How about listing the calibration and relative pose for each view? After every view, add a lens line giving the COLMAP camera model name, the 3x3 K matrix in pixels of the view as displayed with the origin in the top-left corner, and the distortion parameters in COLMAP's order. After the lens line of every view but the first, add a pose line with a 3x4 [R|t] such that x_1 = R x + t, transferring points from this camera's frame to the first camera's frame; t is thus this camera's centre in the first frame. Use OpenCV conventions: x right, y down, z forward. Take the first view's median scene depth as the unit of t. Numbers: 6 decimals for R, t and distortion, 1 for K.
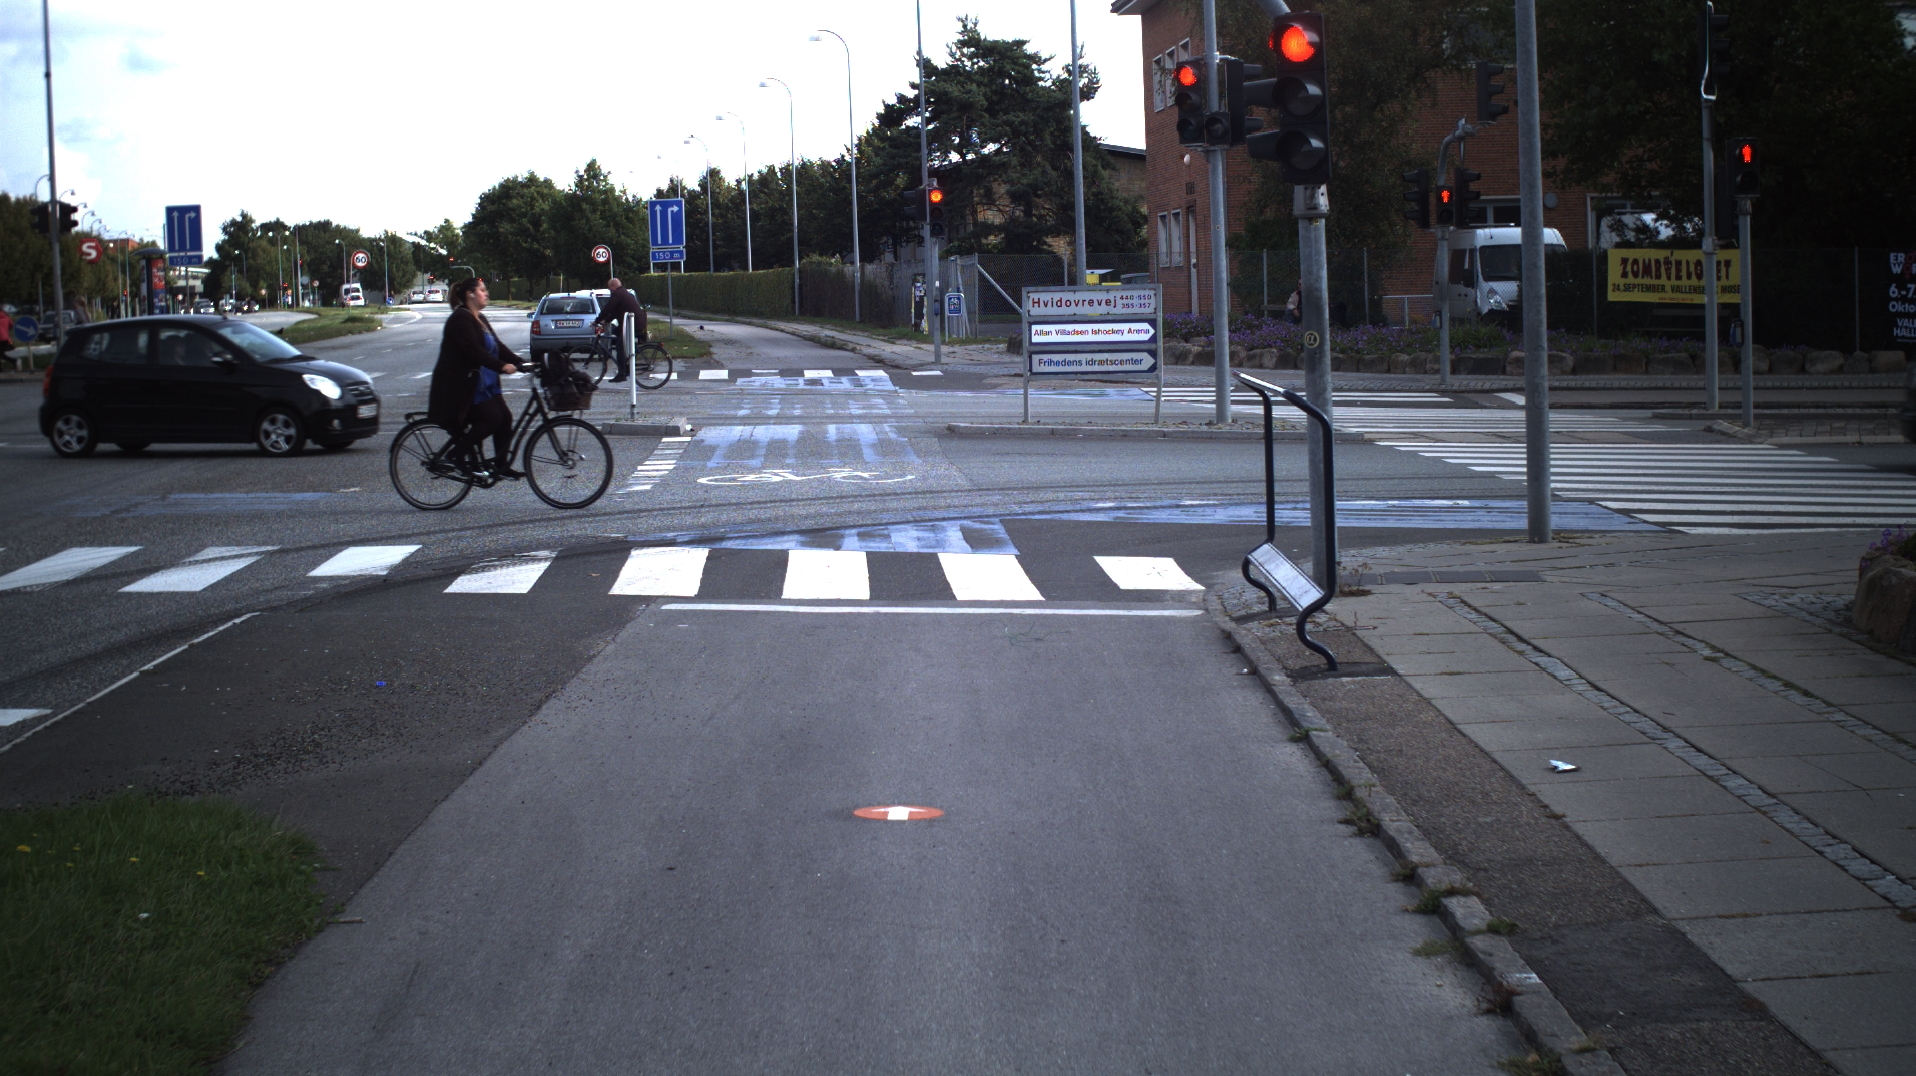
lens RADIAL K [[3654.9, 0, 958.0], [0, 3654.9, 538.0], [0, 0, 1]] dist [-0.285778, 0.333683]
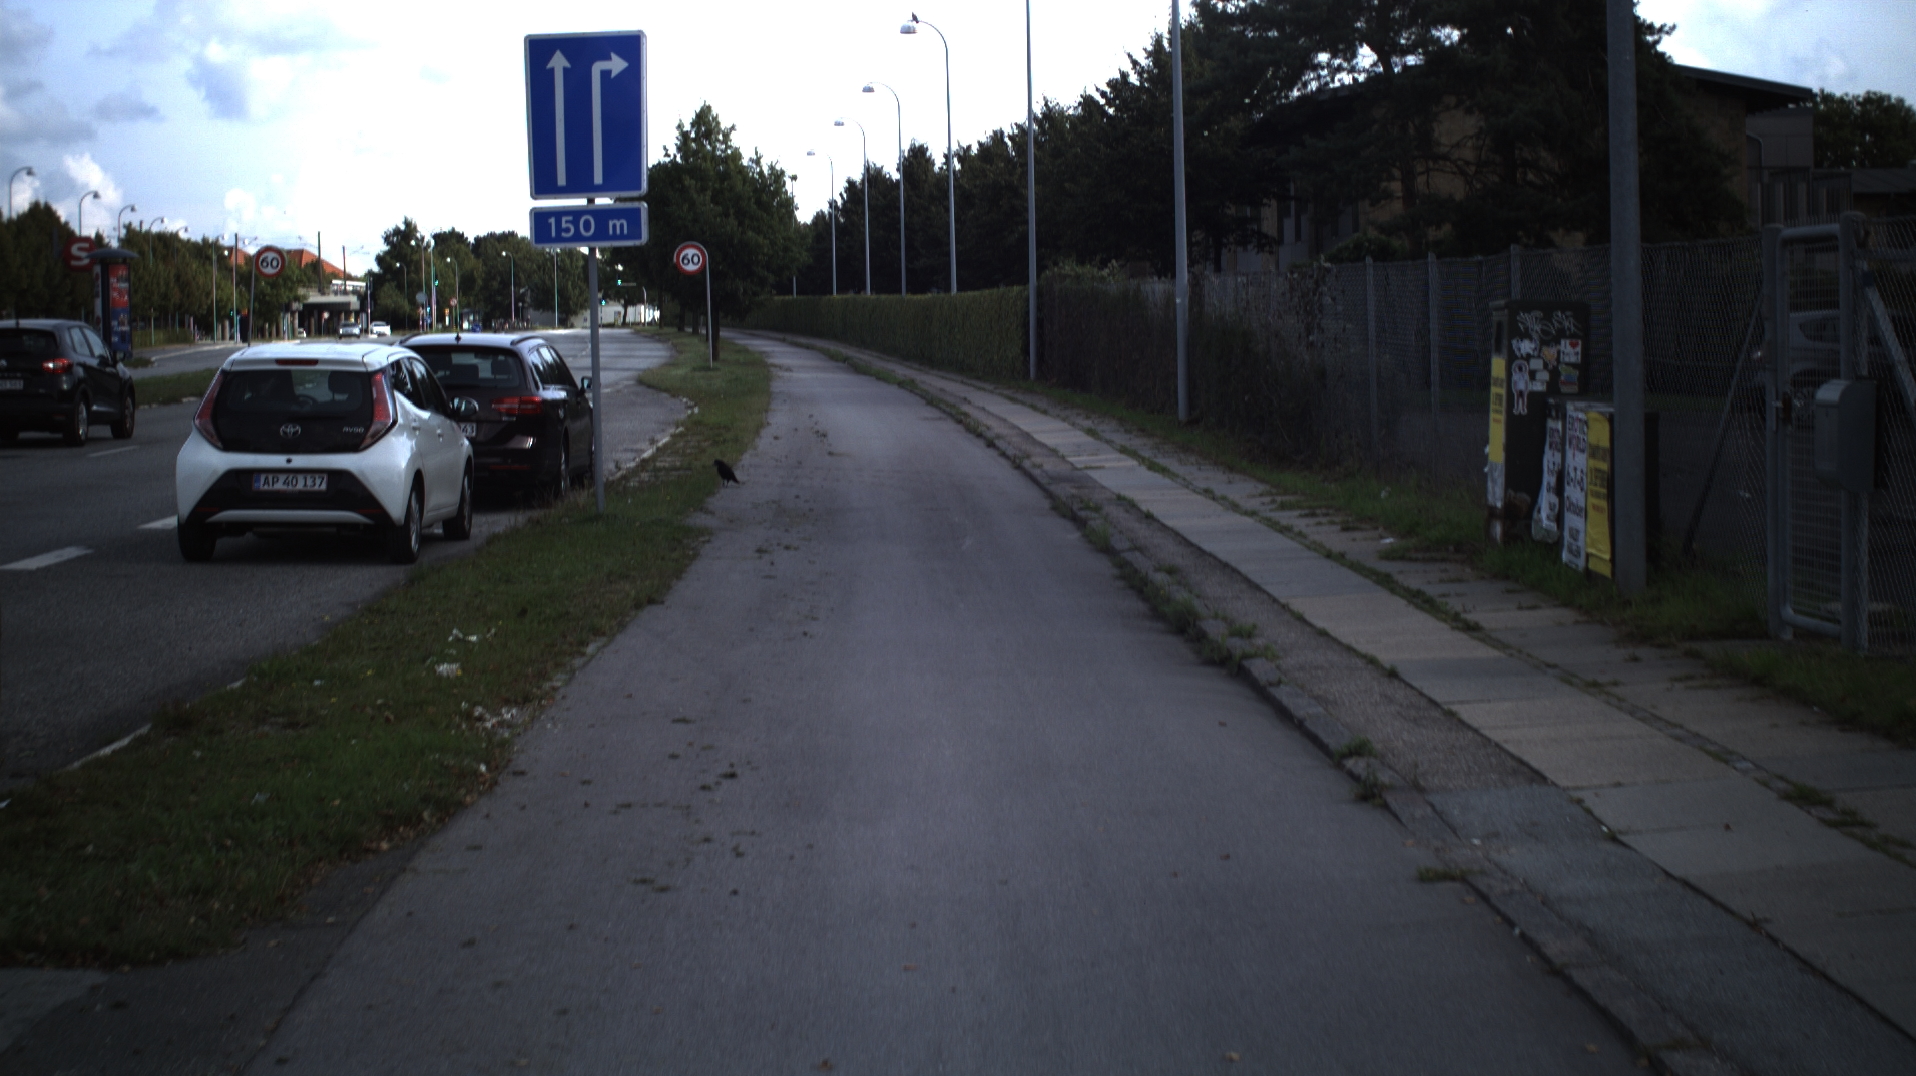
lens RADIAL K [[3654.9, 0, 958.0], [0, 3654.9, 538.0], [0, 0, 1]] dist [-0.285778, 0.333683]
pose [[0.997759, 0.017657, -0.064536, -0.023786], [-0.018125, 0.999813, -0.006677, -0.039549], [0.064406, 0.007832, 0.997893, 0.549527]]
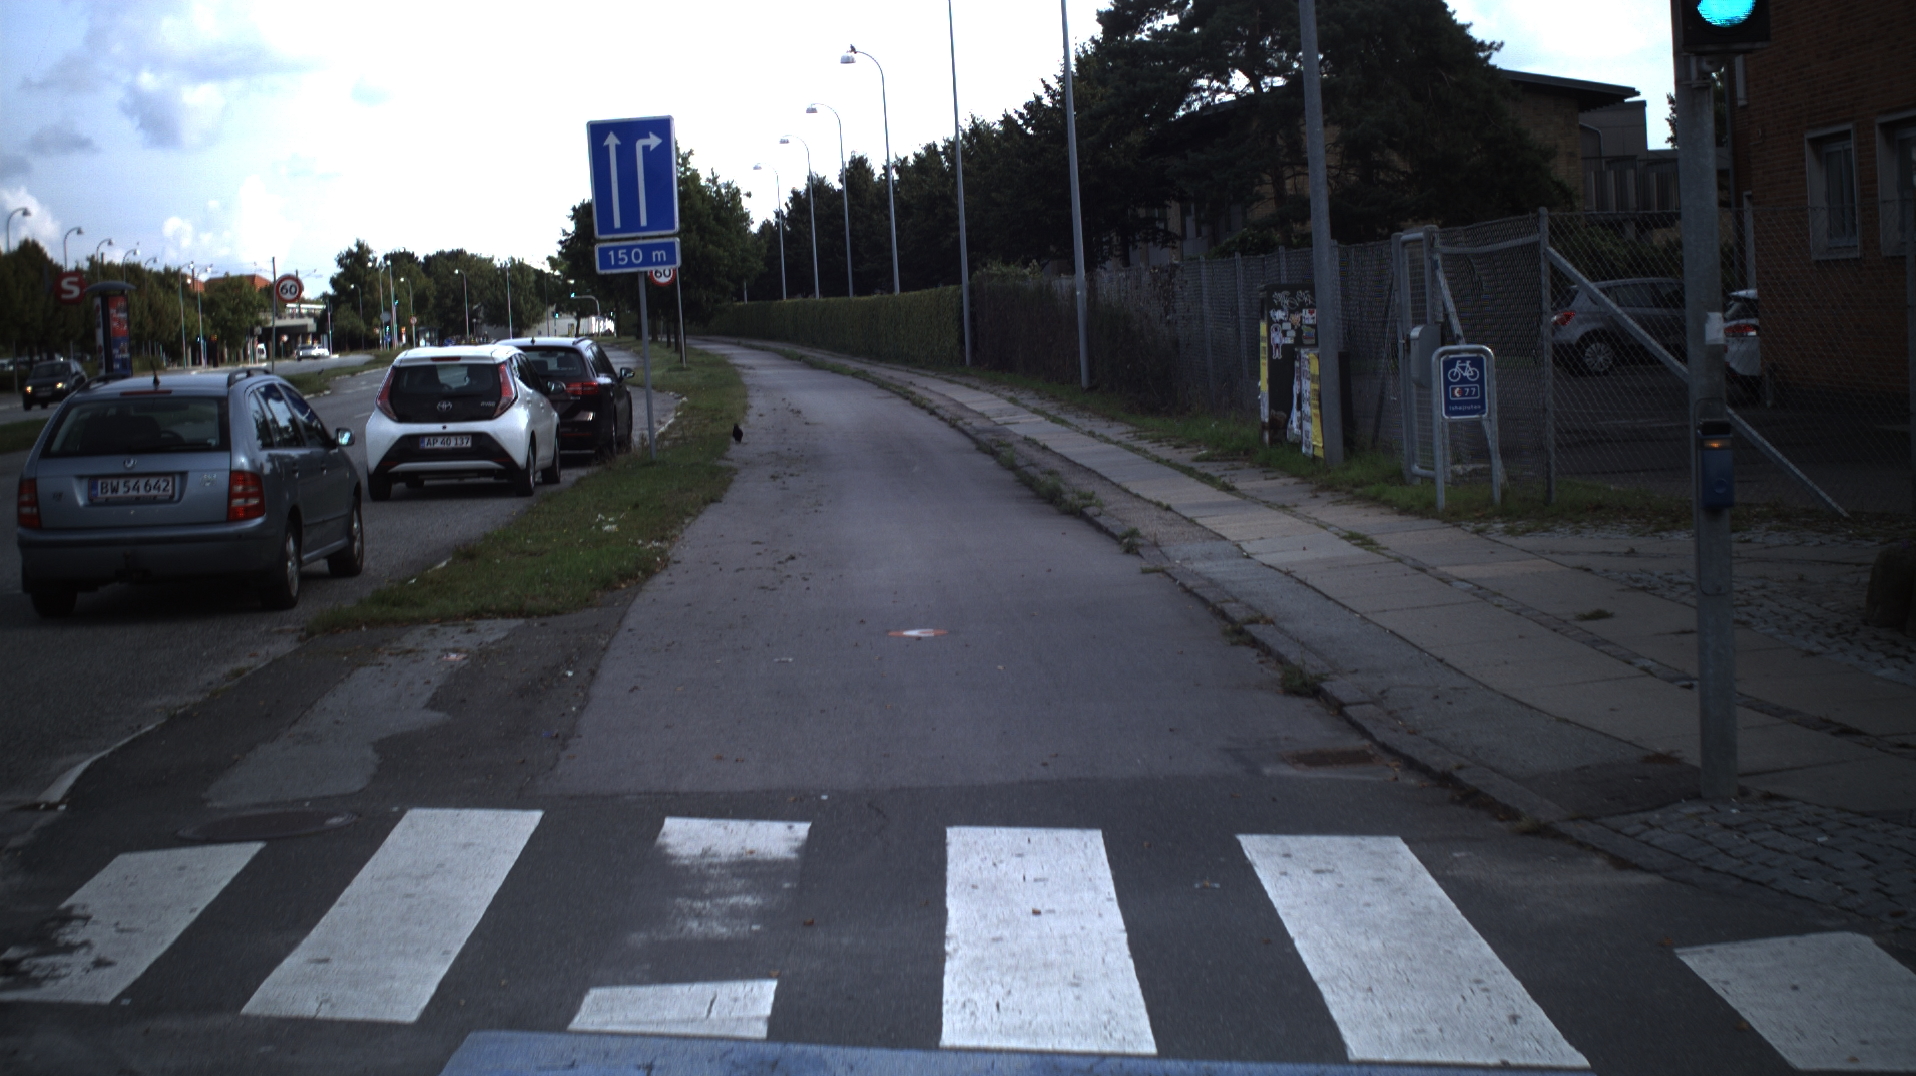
lens RADIAL K [[3654.9, 0, 958.0], [0, 3654.9, 538.0], [0, 0, 1]] dist [-0.285778, 0.333683]
pose [[0.998469, -0.020855, -0.051226, -0.018016], [0.020556, 0.999768, -0.006364, -0.032898], [0.051347, 0.005301, 0.998667, 0.458533]]
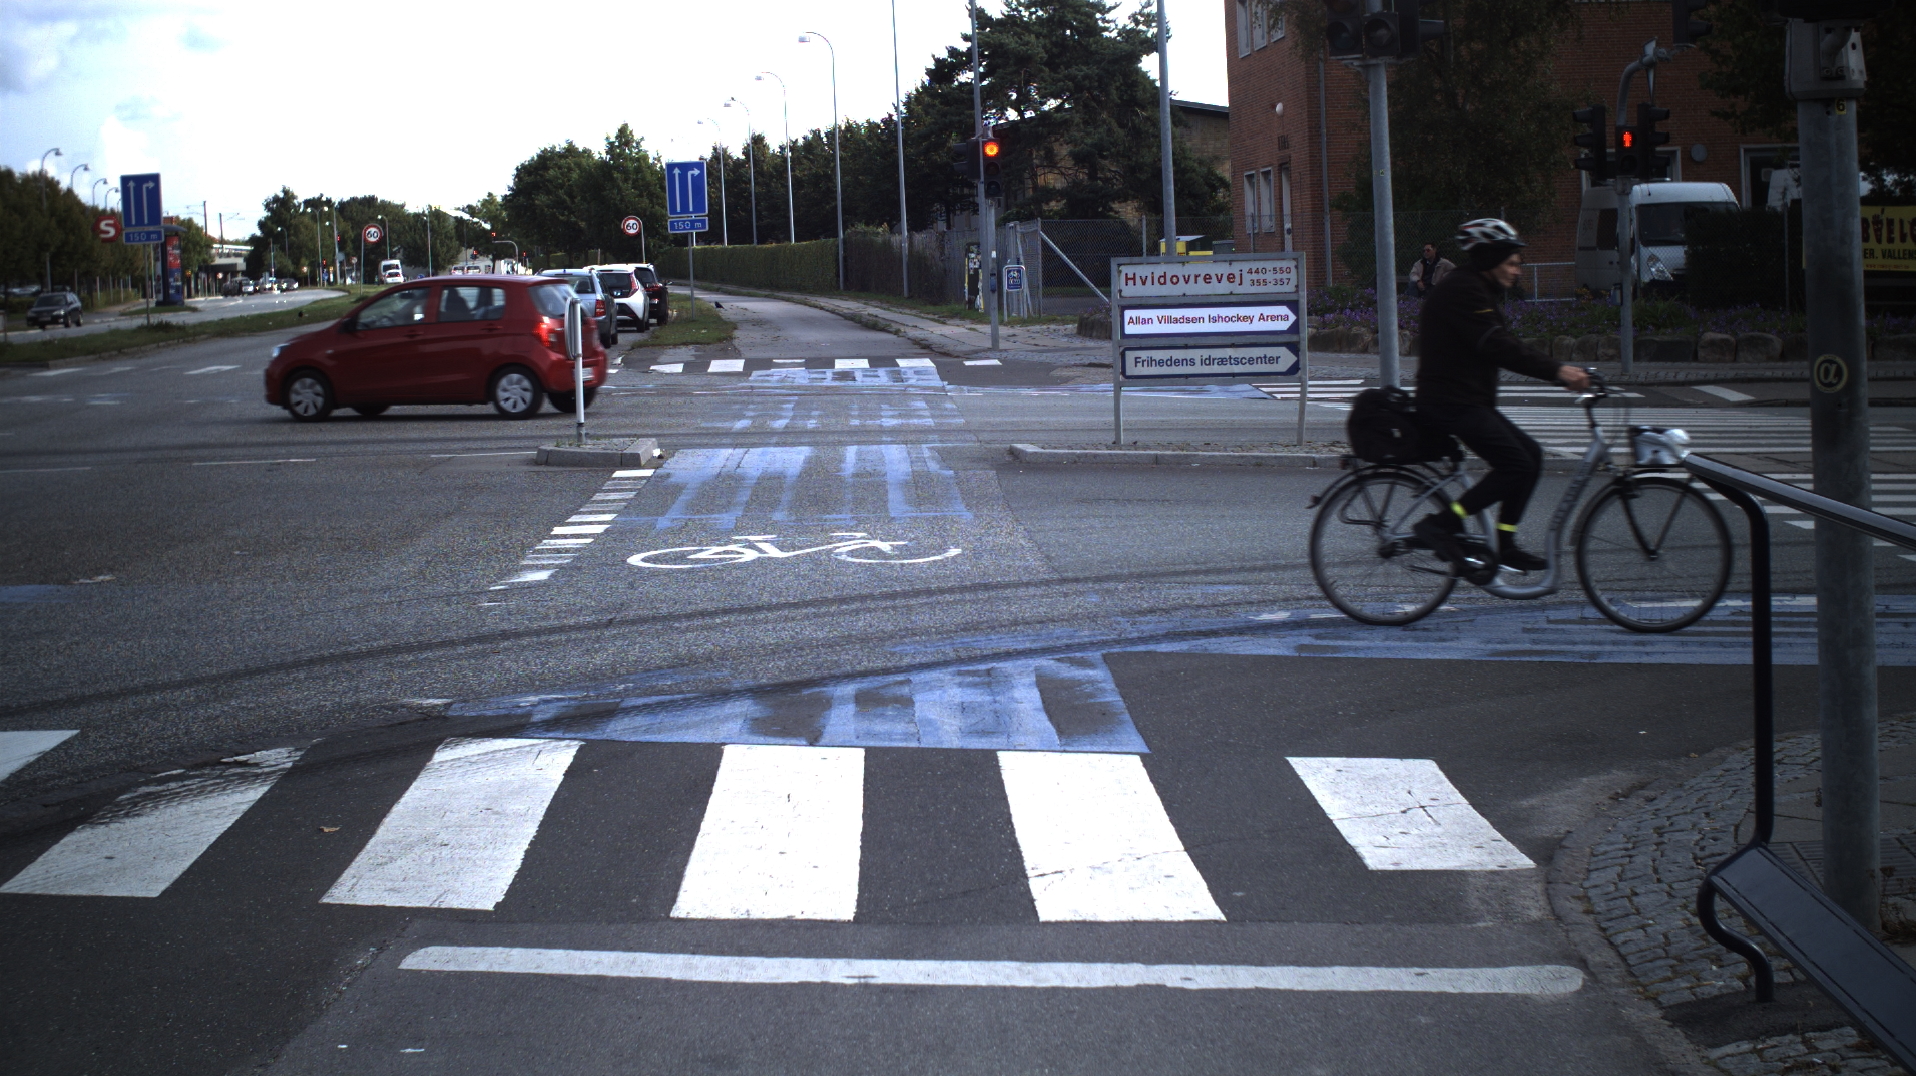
lens RADIAL K [[3654.9, 0, 958.0], [0, 3654.9, 538.0], [0, 0, 1]] dist [-0.285778, 0.333683]
pose [[0.999834, -0.008188, -0.016252, -0.000475], [0.008317, 0.999934, 0.007885, -0.006390], [0.016186, -0.008019, 0.999837, 0.092291]]
